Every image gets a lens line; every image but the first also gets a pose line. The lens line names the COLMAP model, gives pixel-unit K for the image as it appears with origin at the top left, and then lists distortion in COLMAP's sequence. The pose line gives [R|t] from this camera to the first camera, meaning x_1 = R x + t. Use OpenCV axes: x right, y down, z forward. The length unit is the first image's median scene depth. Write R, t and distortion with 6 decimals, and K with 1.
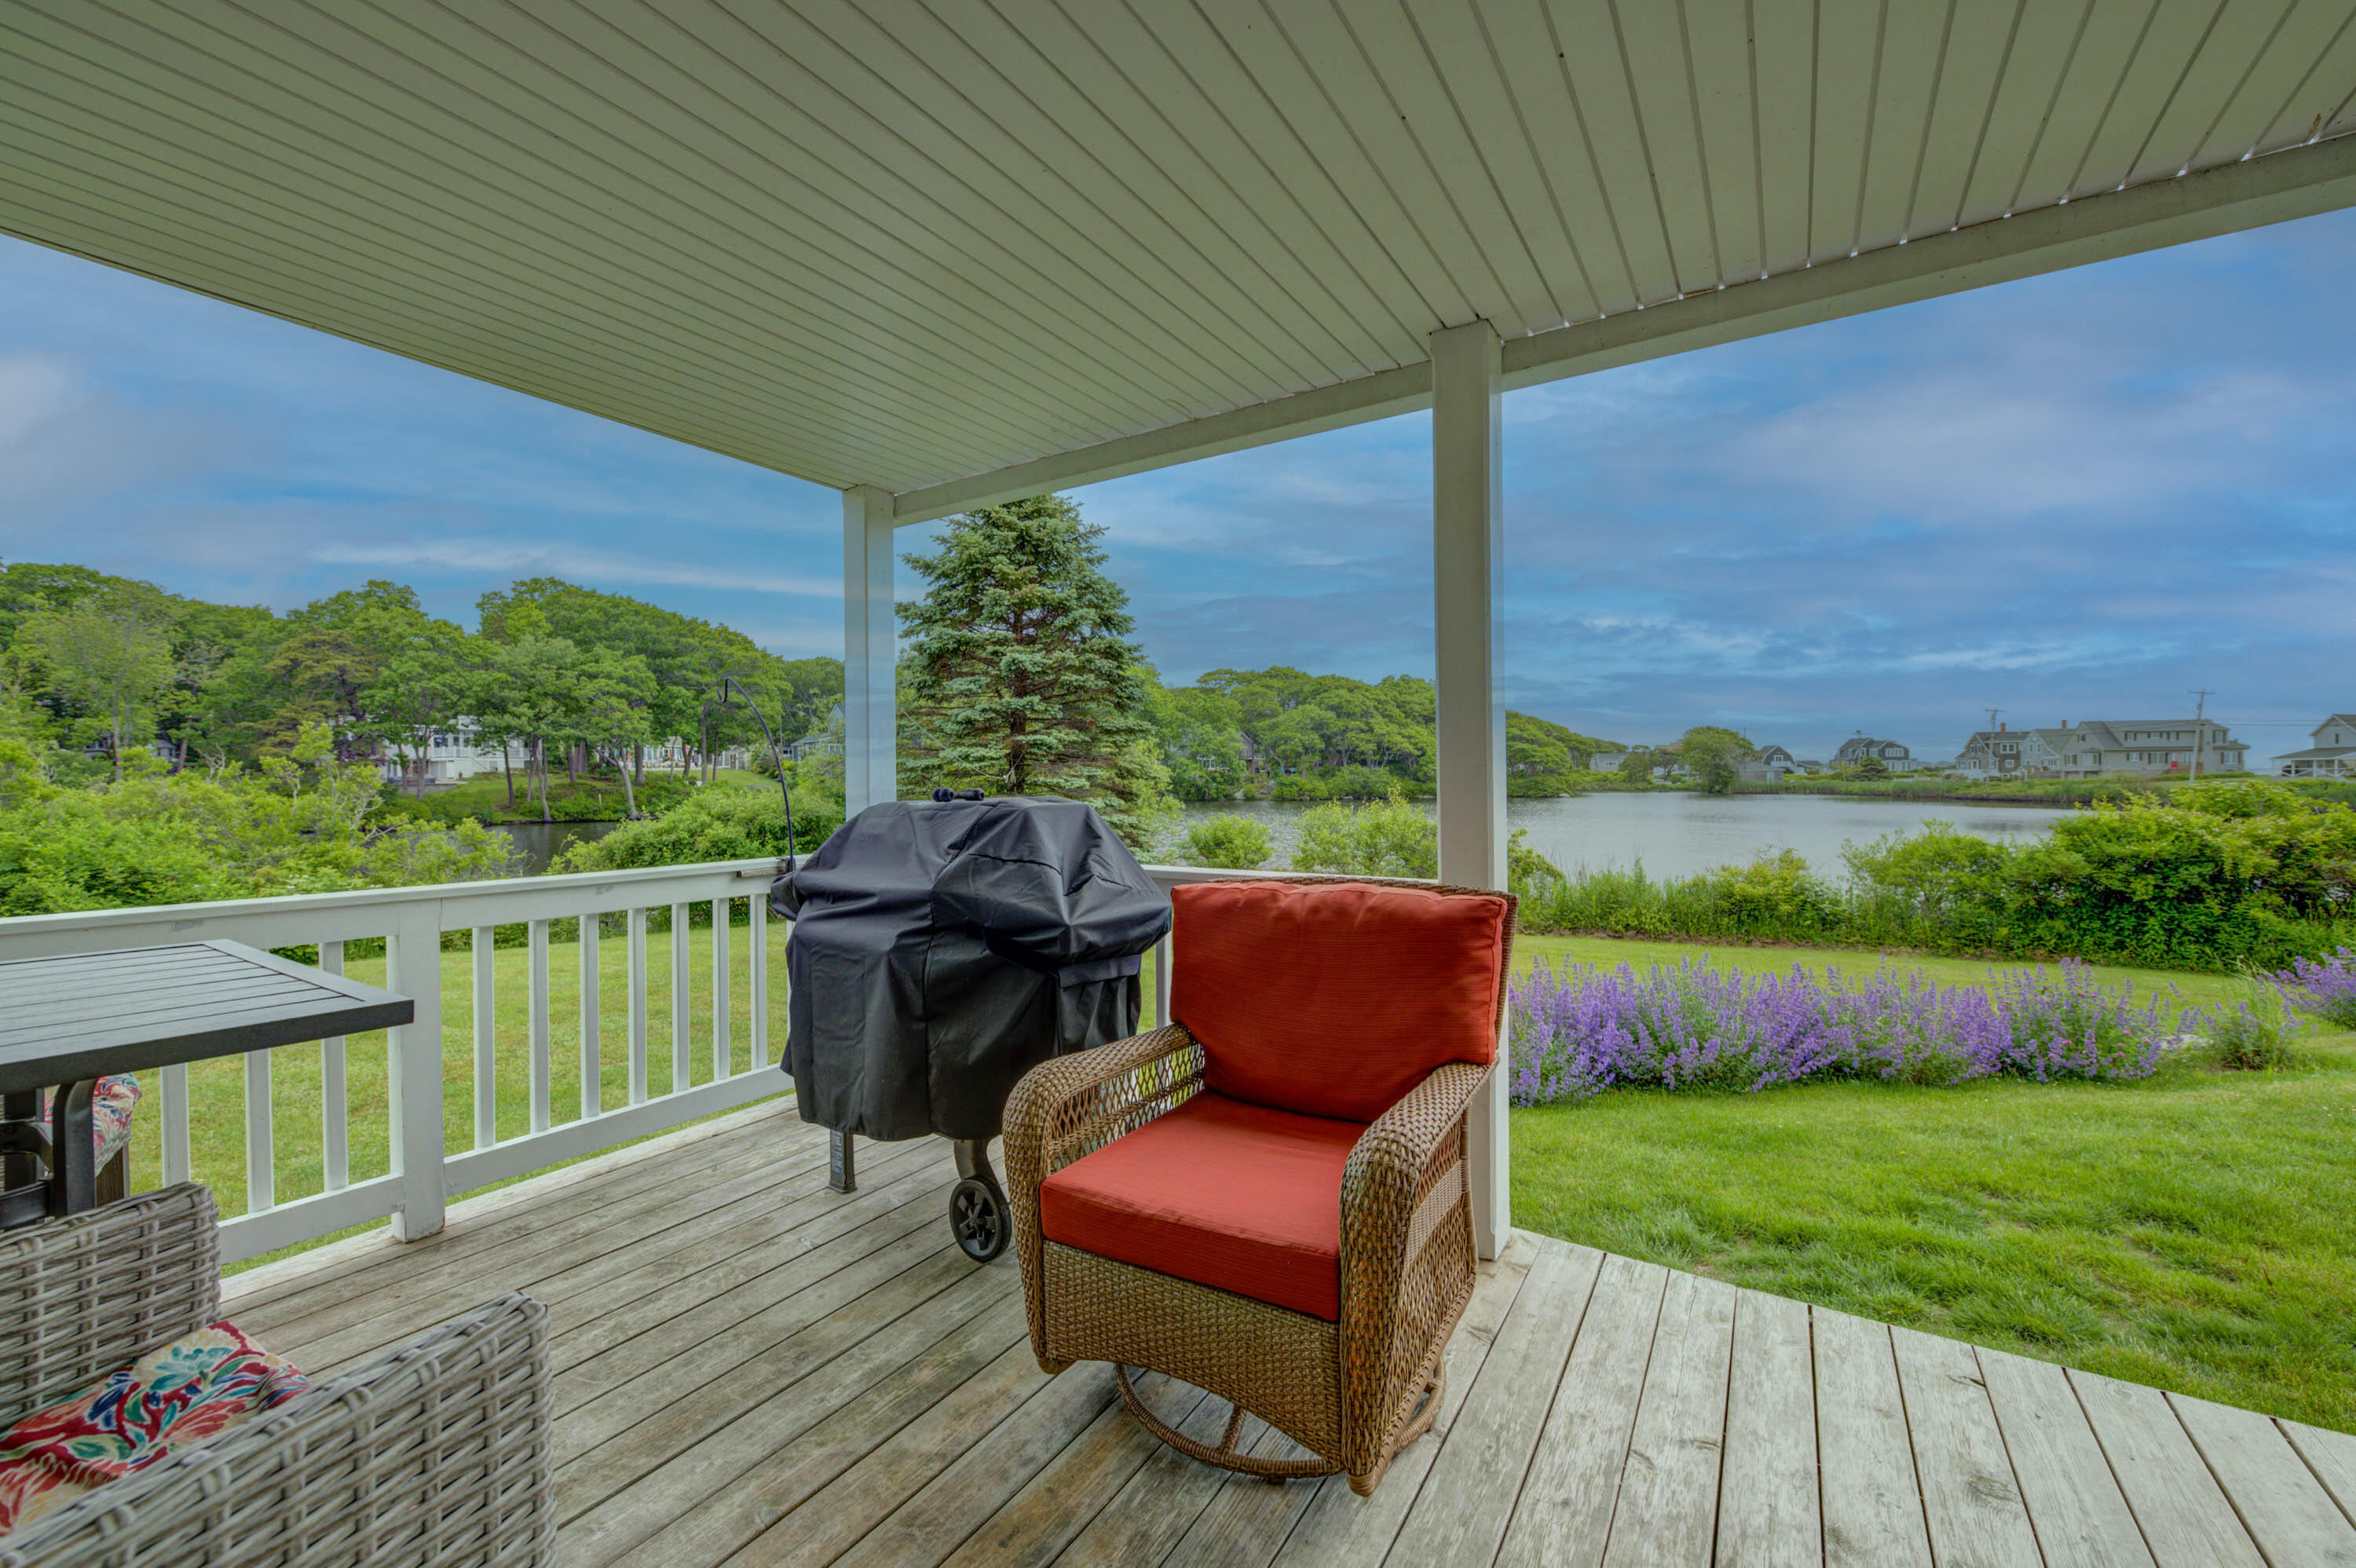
lens RADIAL K [[932.1, 0, 1177.7], [0, 932.1, 786.3], [0, 0, 1]] dist [-0.000058, -0.003324]
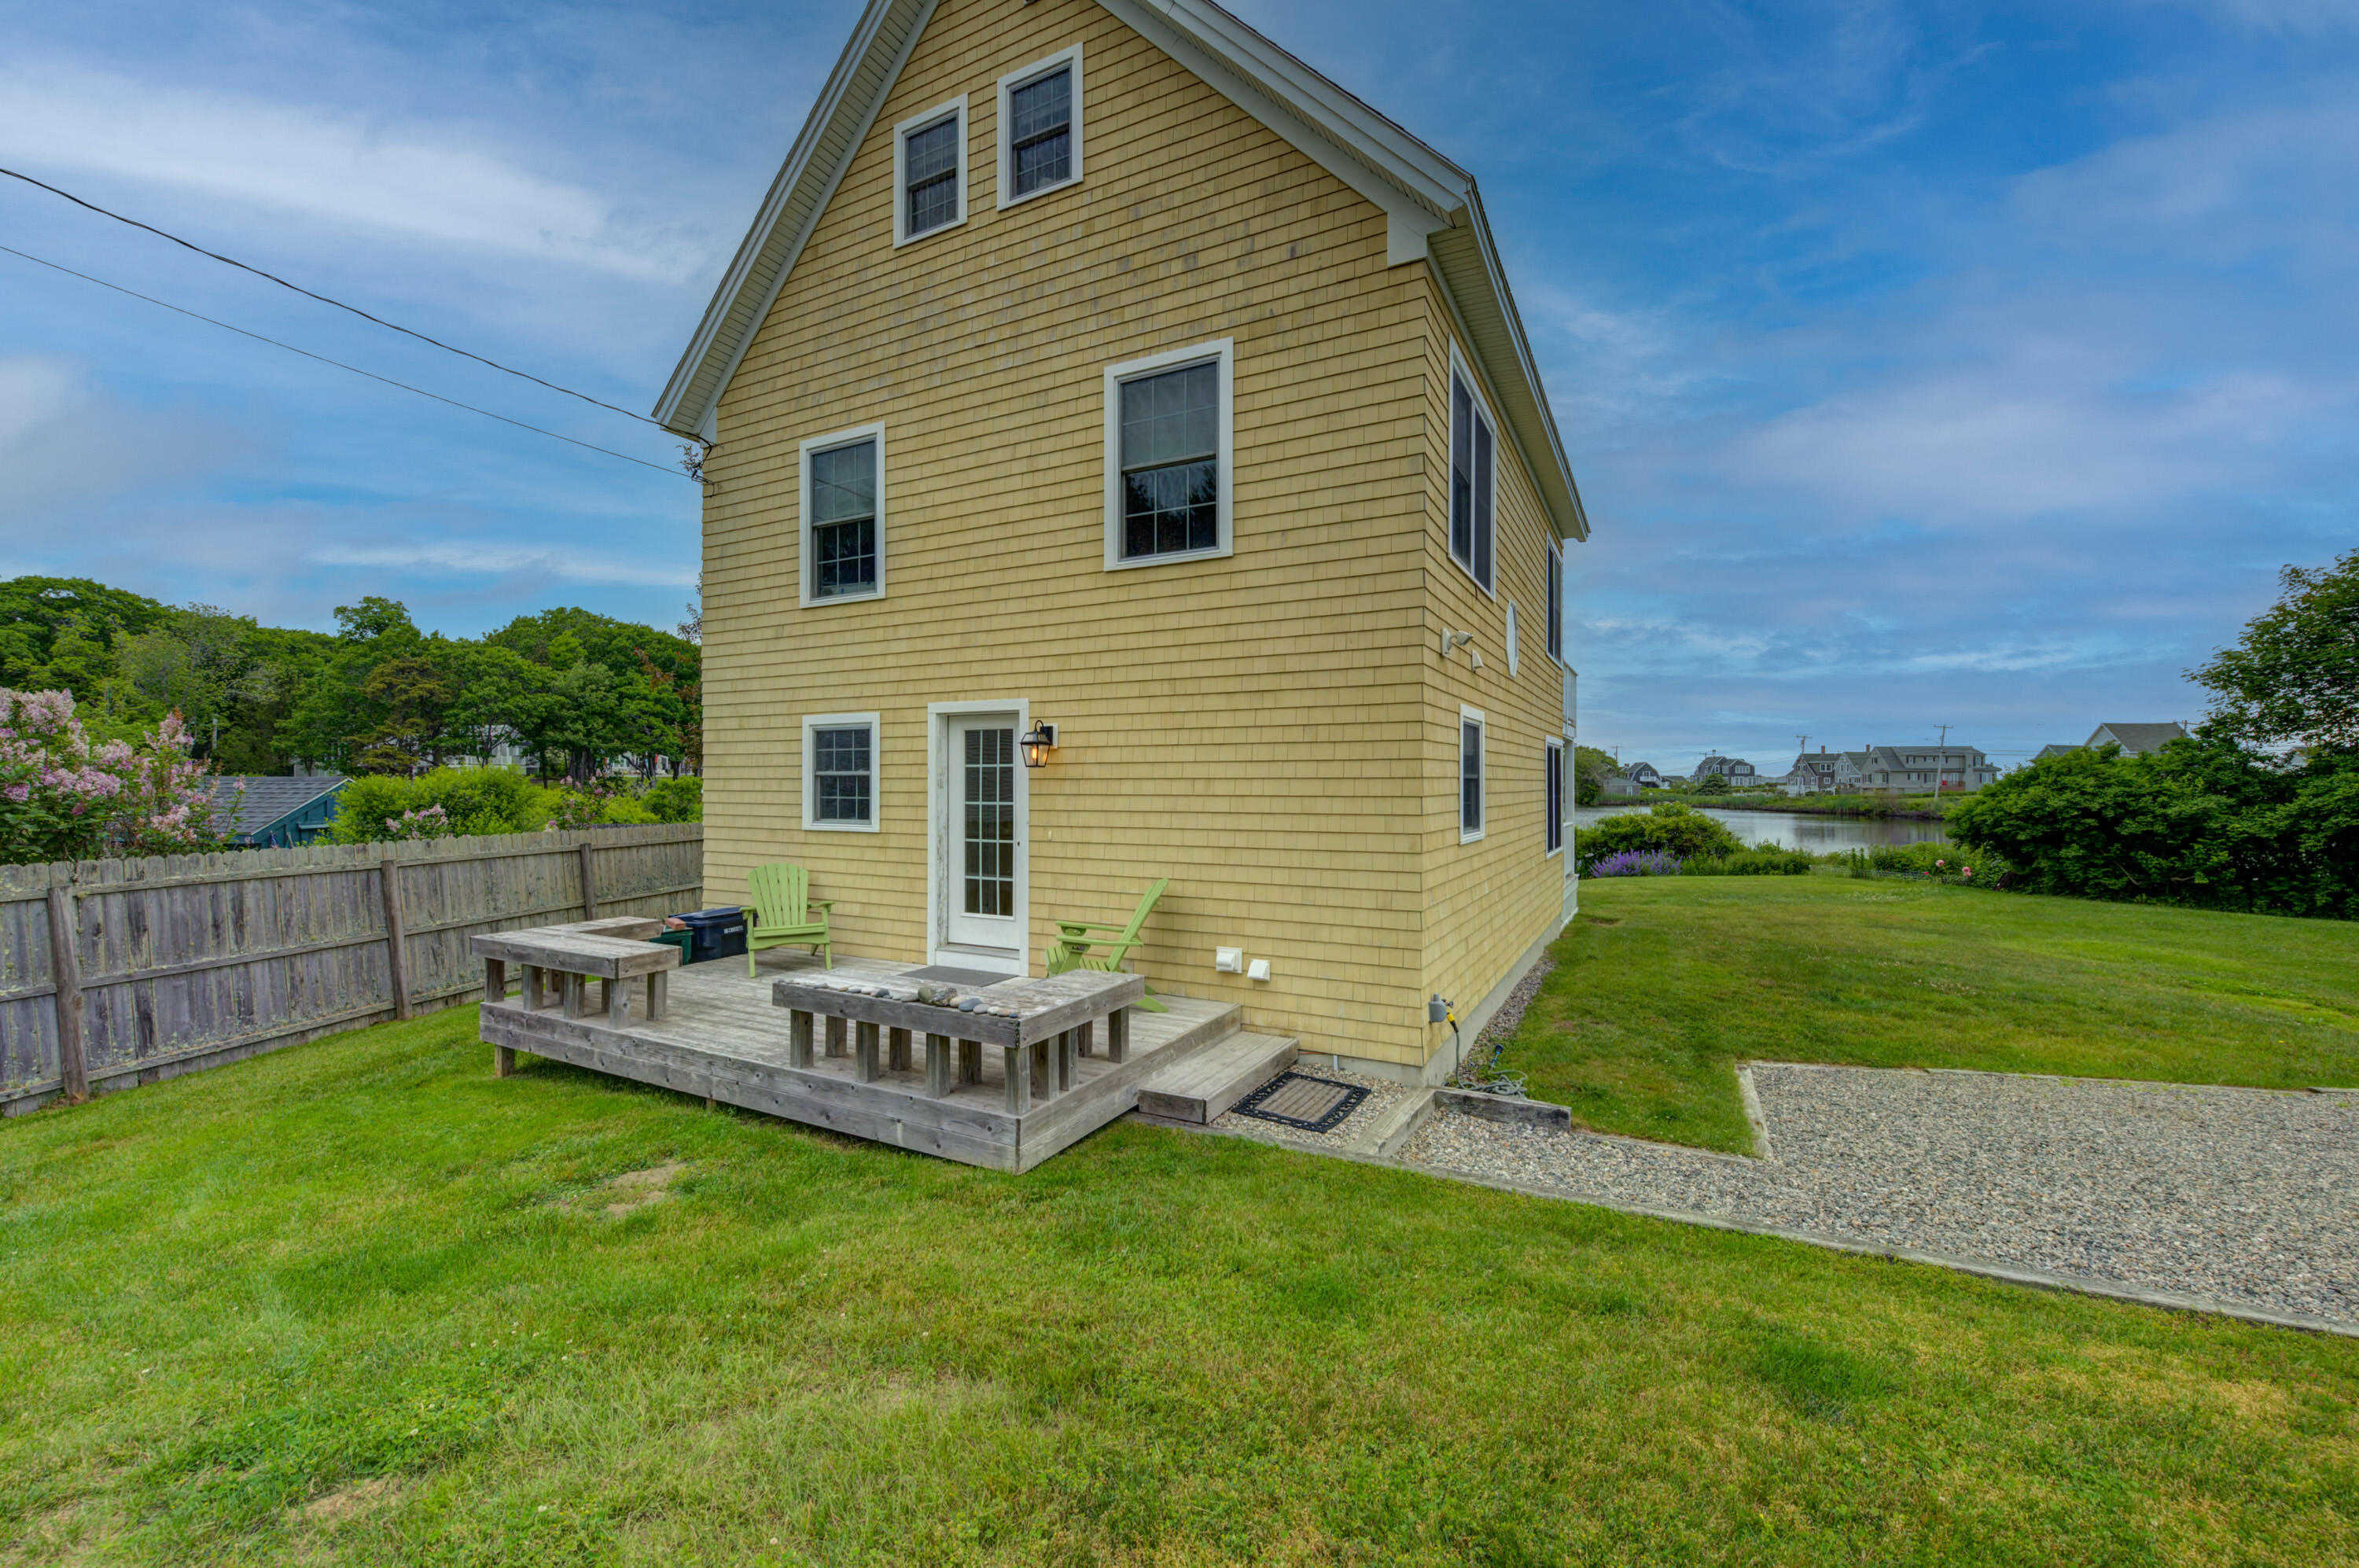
lens RADIAL K [[933.4, 0, 1177.6], [0, 933.4, 776.0], [0, 0, 1]] dist [-0.000058, -0.003324]
pose [[0.996110, 0.008894, 0.087673, -0.028936], [-0.007149, 0.999770, -0.020202, -0.001354], [-0.087833, 0.019497, 0.995944, -0.124825]]
